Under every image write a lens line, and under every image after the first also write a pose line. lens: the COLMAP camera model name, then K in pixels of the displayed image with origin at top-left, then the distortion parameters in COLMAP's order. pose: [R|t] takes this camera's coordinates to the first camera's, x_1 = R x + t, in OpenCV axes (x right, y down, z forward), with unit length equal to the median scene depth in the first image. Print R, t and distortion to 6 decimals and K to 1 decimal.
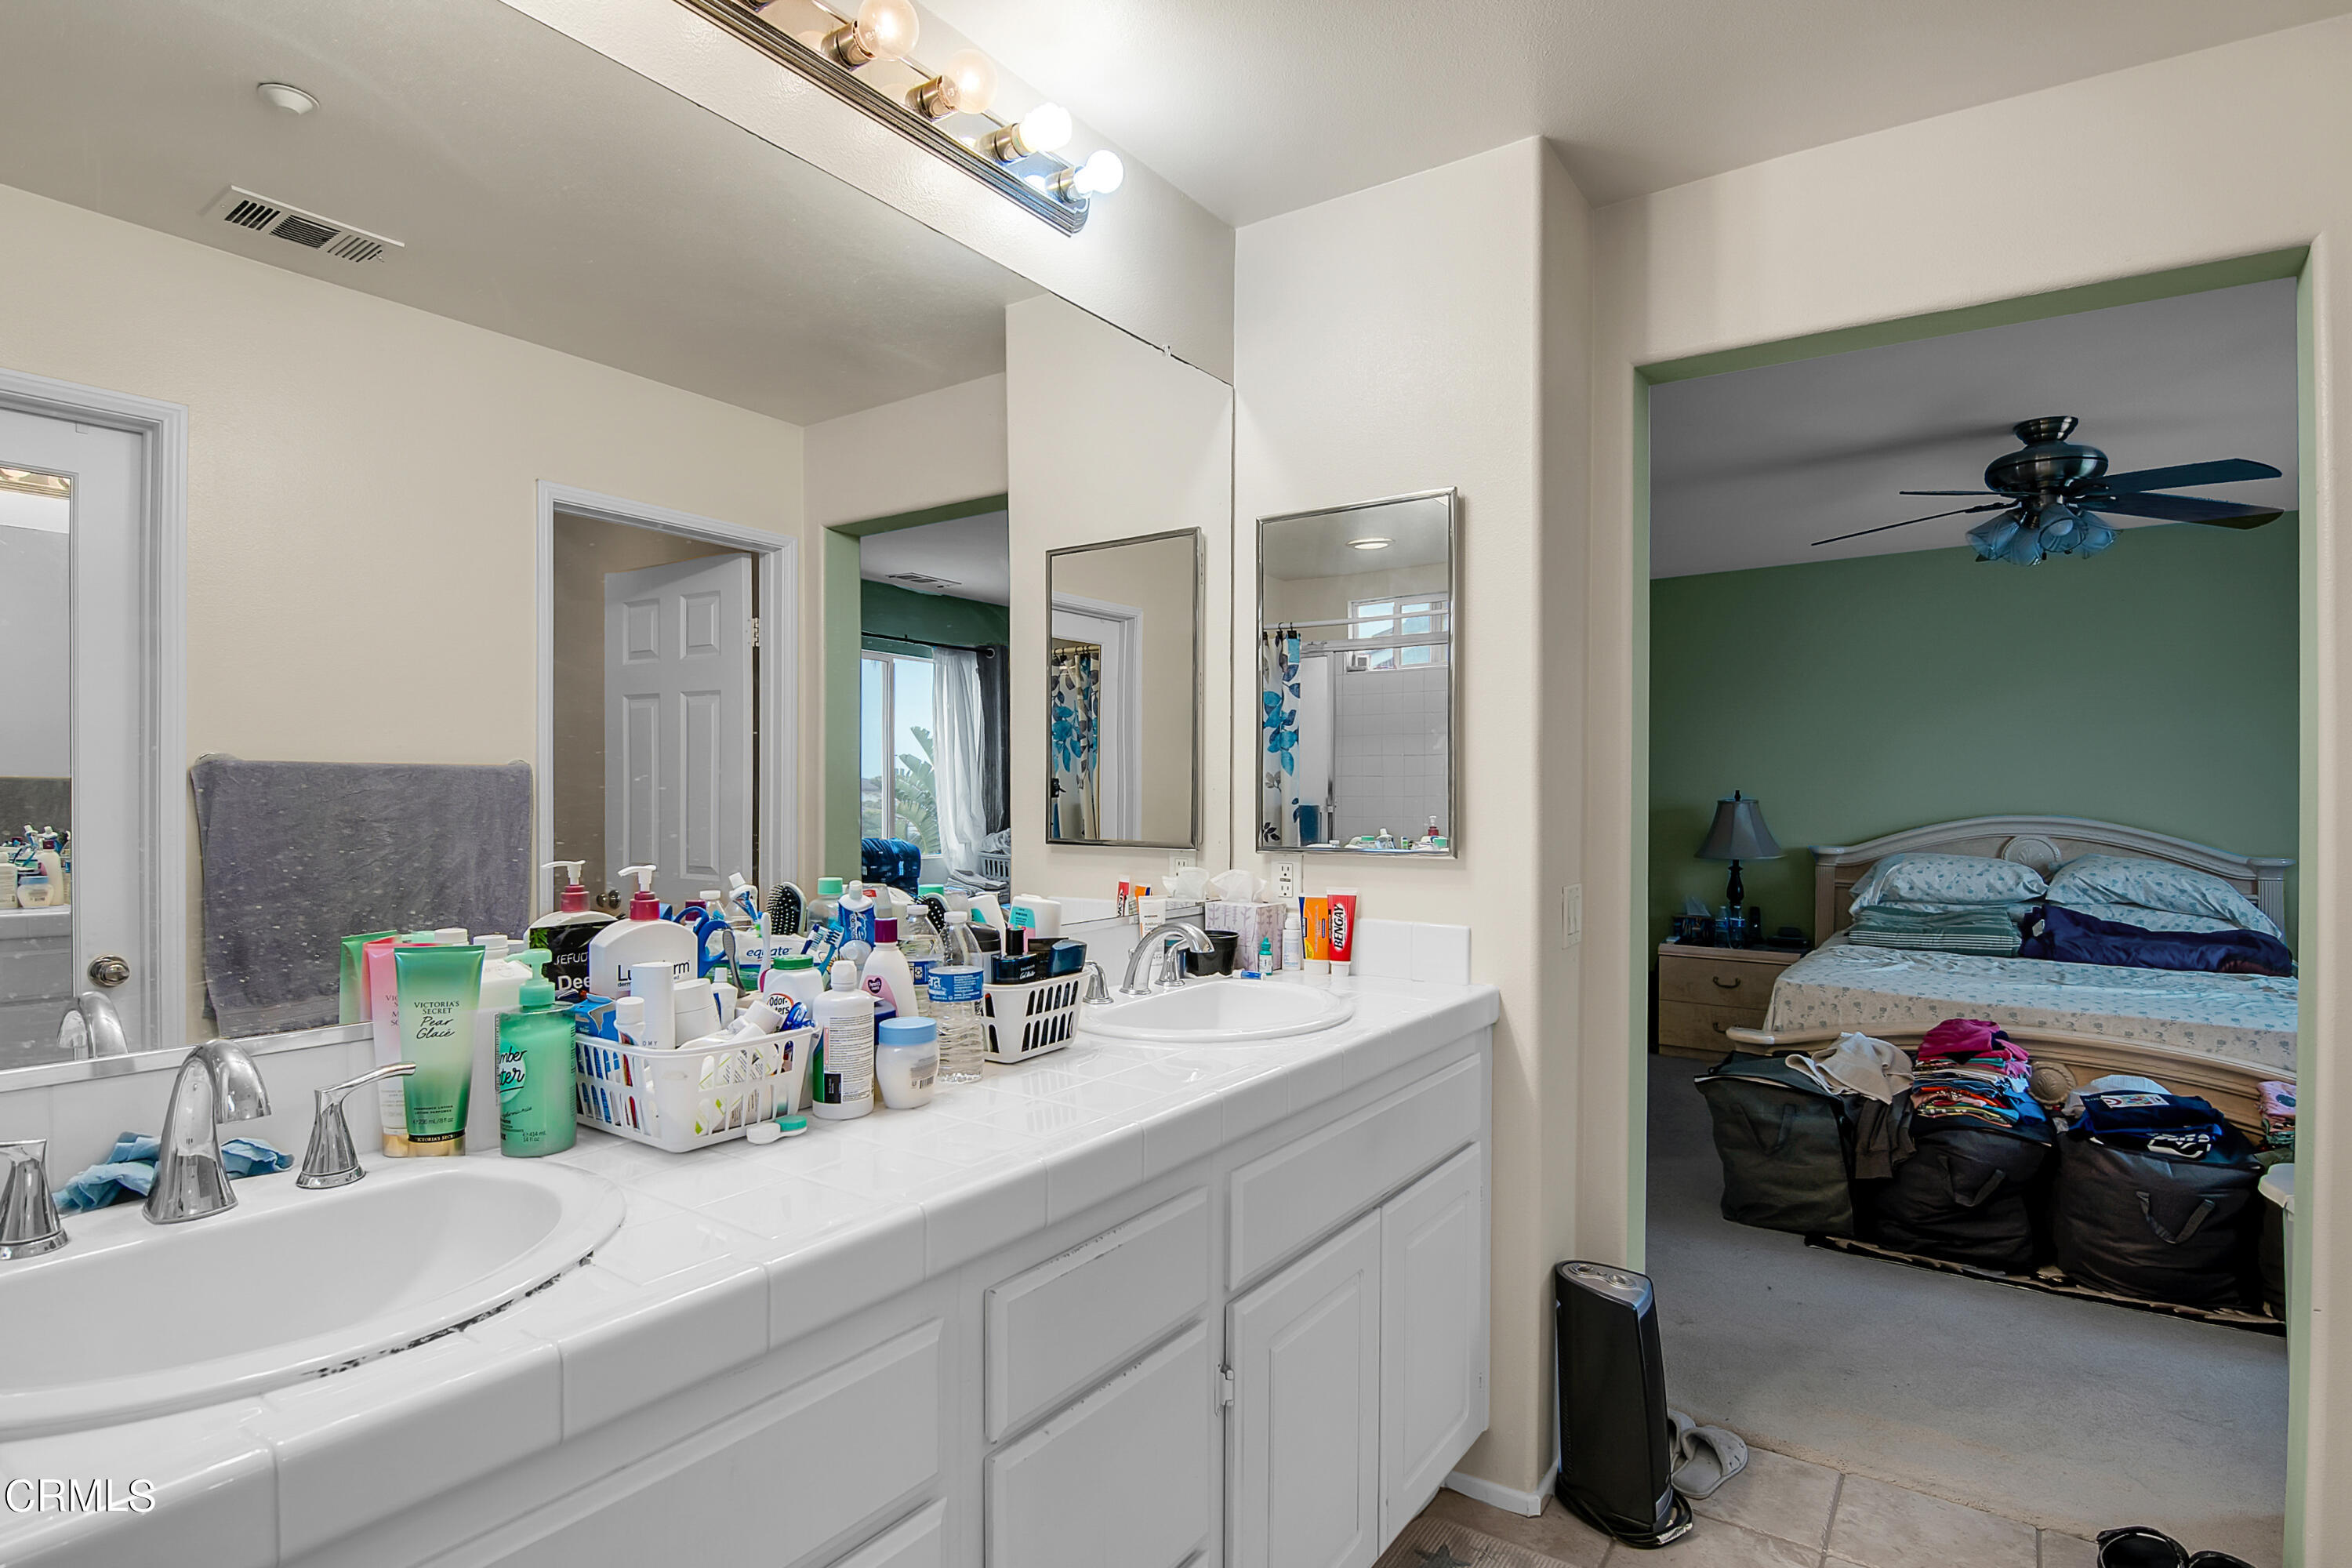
lens RADIAL K [[1177.2, 0, 1161.3], [0, 1177.2, 804.2], [0, 0, 1]] dist [-0.023791, -0.000584]
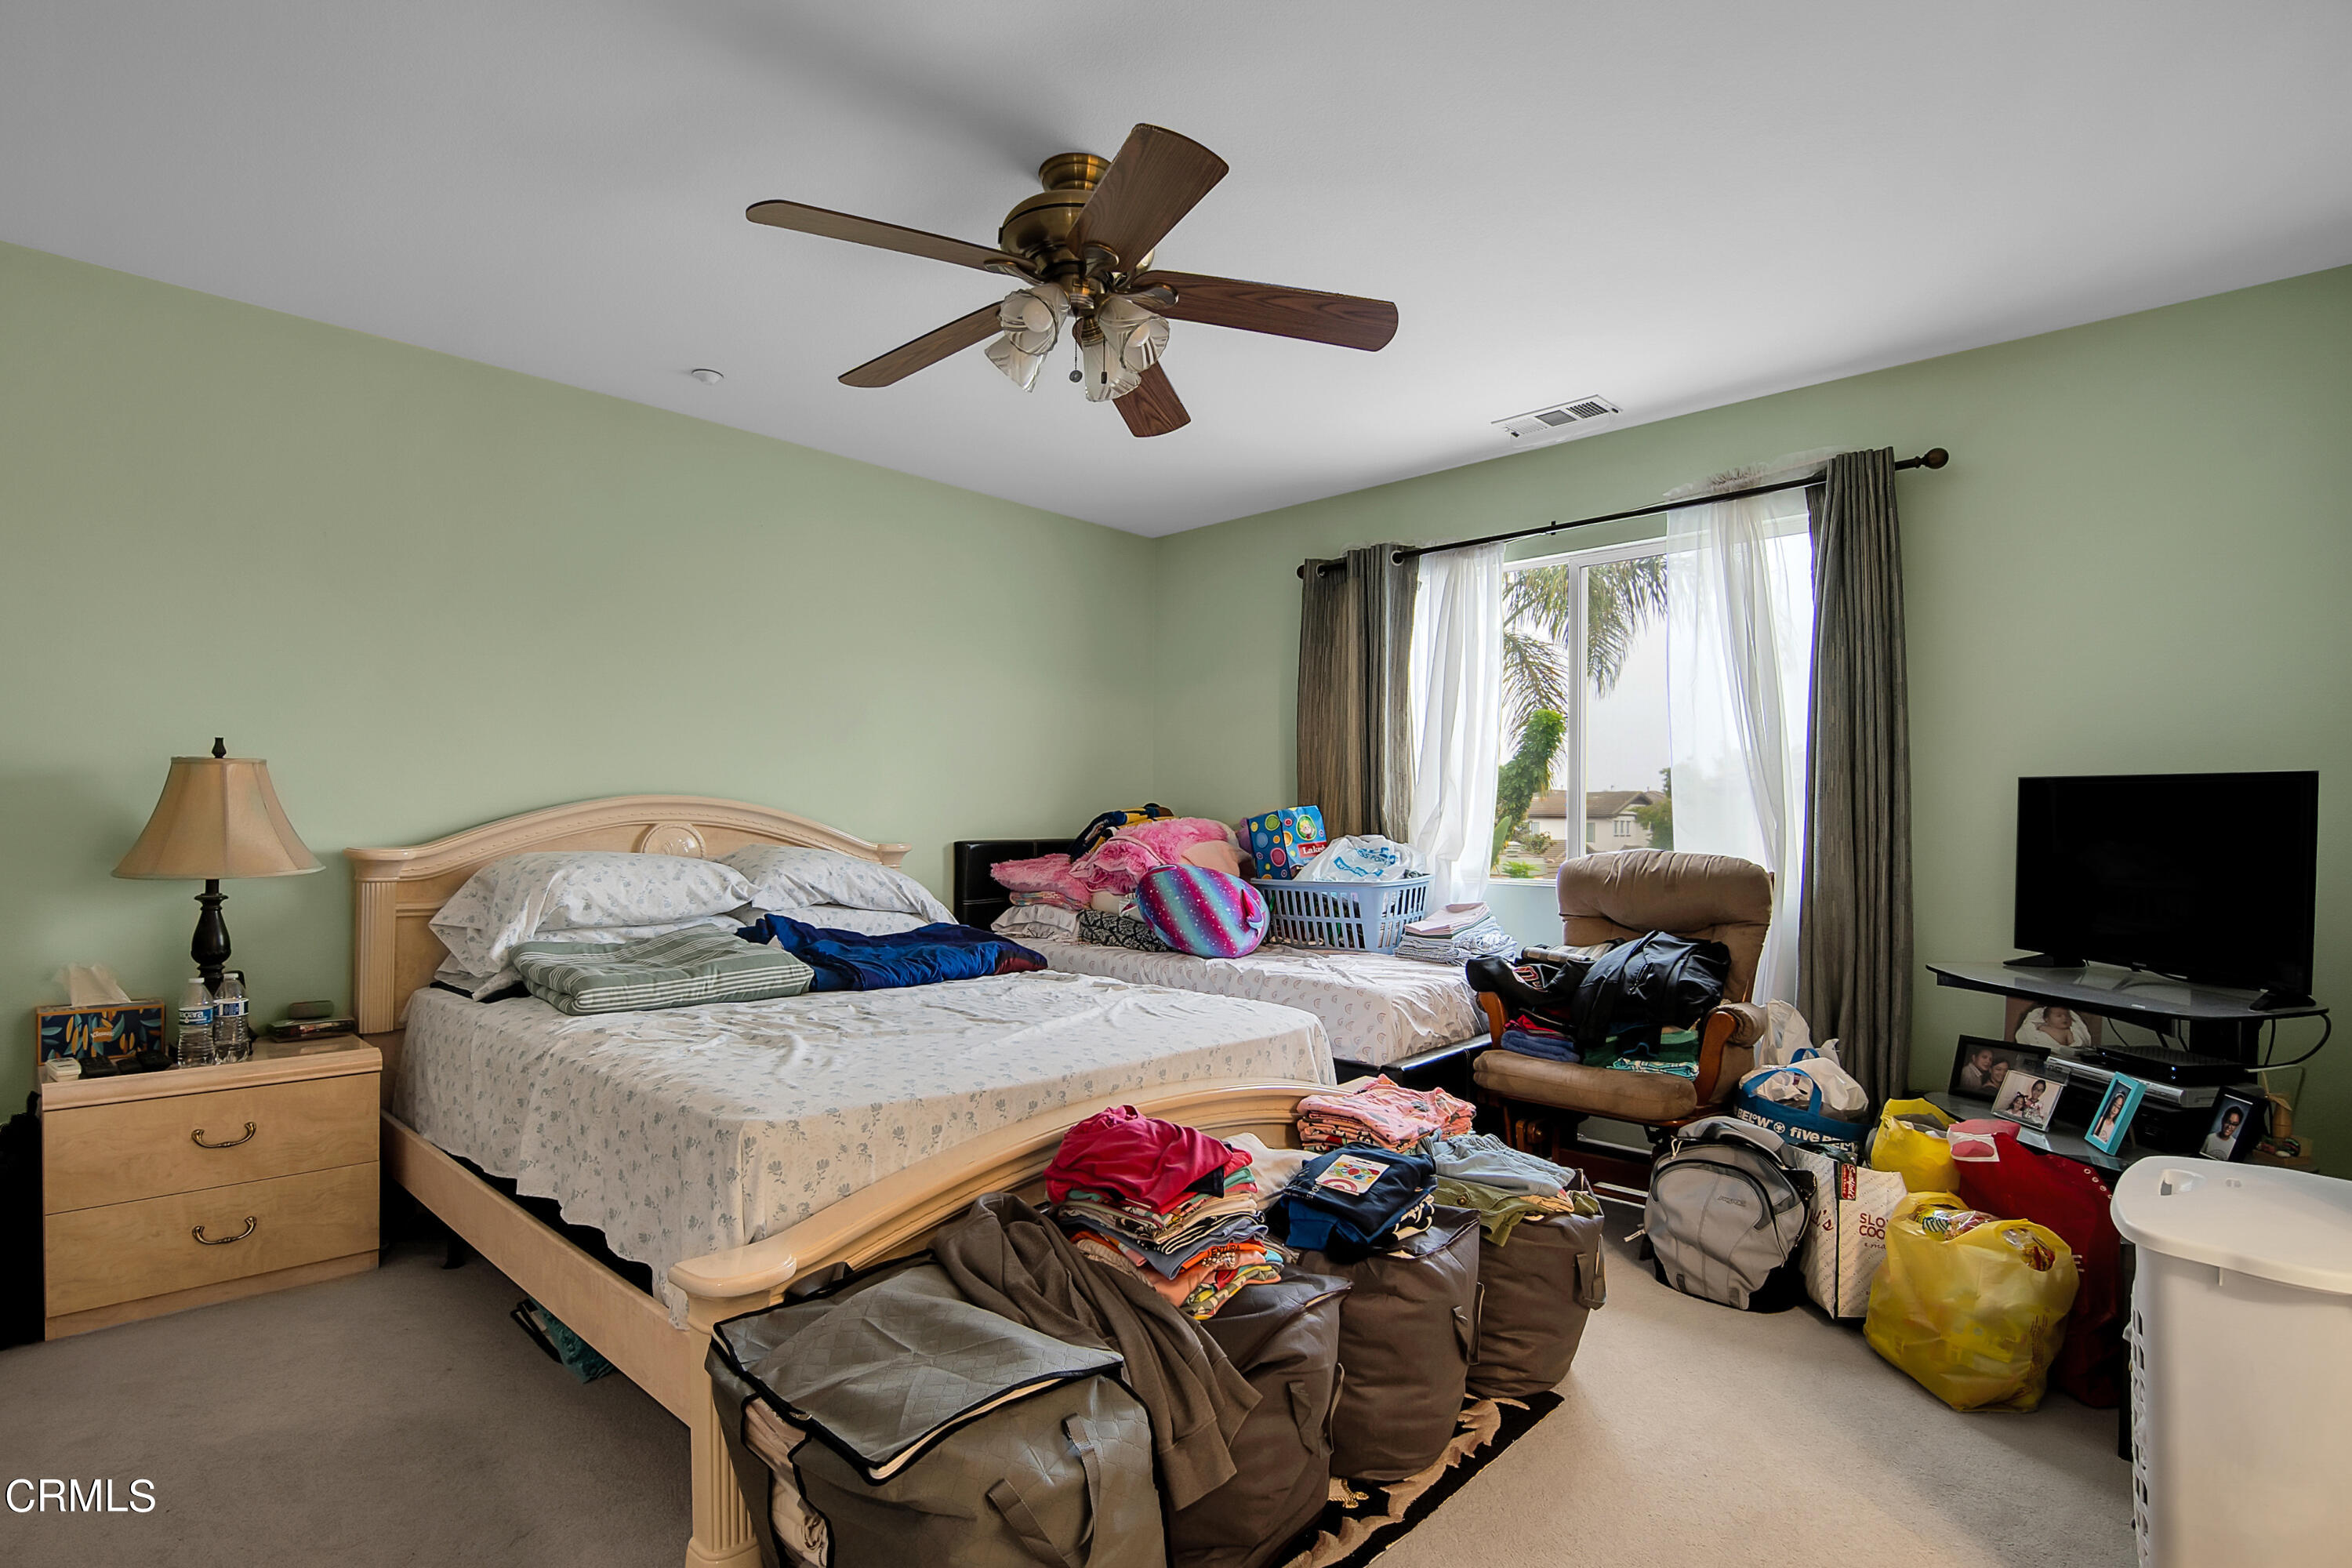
lens RADIAL K [[1169.7, 0, 1168.7], [0, 1169.7, 822.5], [0, 0, 1]] dist [-0.021575, -0.001527]
pose [[0.149391, -0.003837, 0.988771, 0.089232], [0.004896, 0.999983, 0.003140, 0.028371], [-0.988766, 0.004372, 0.149408, 0.631808]]
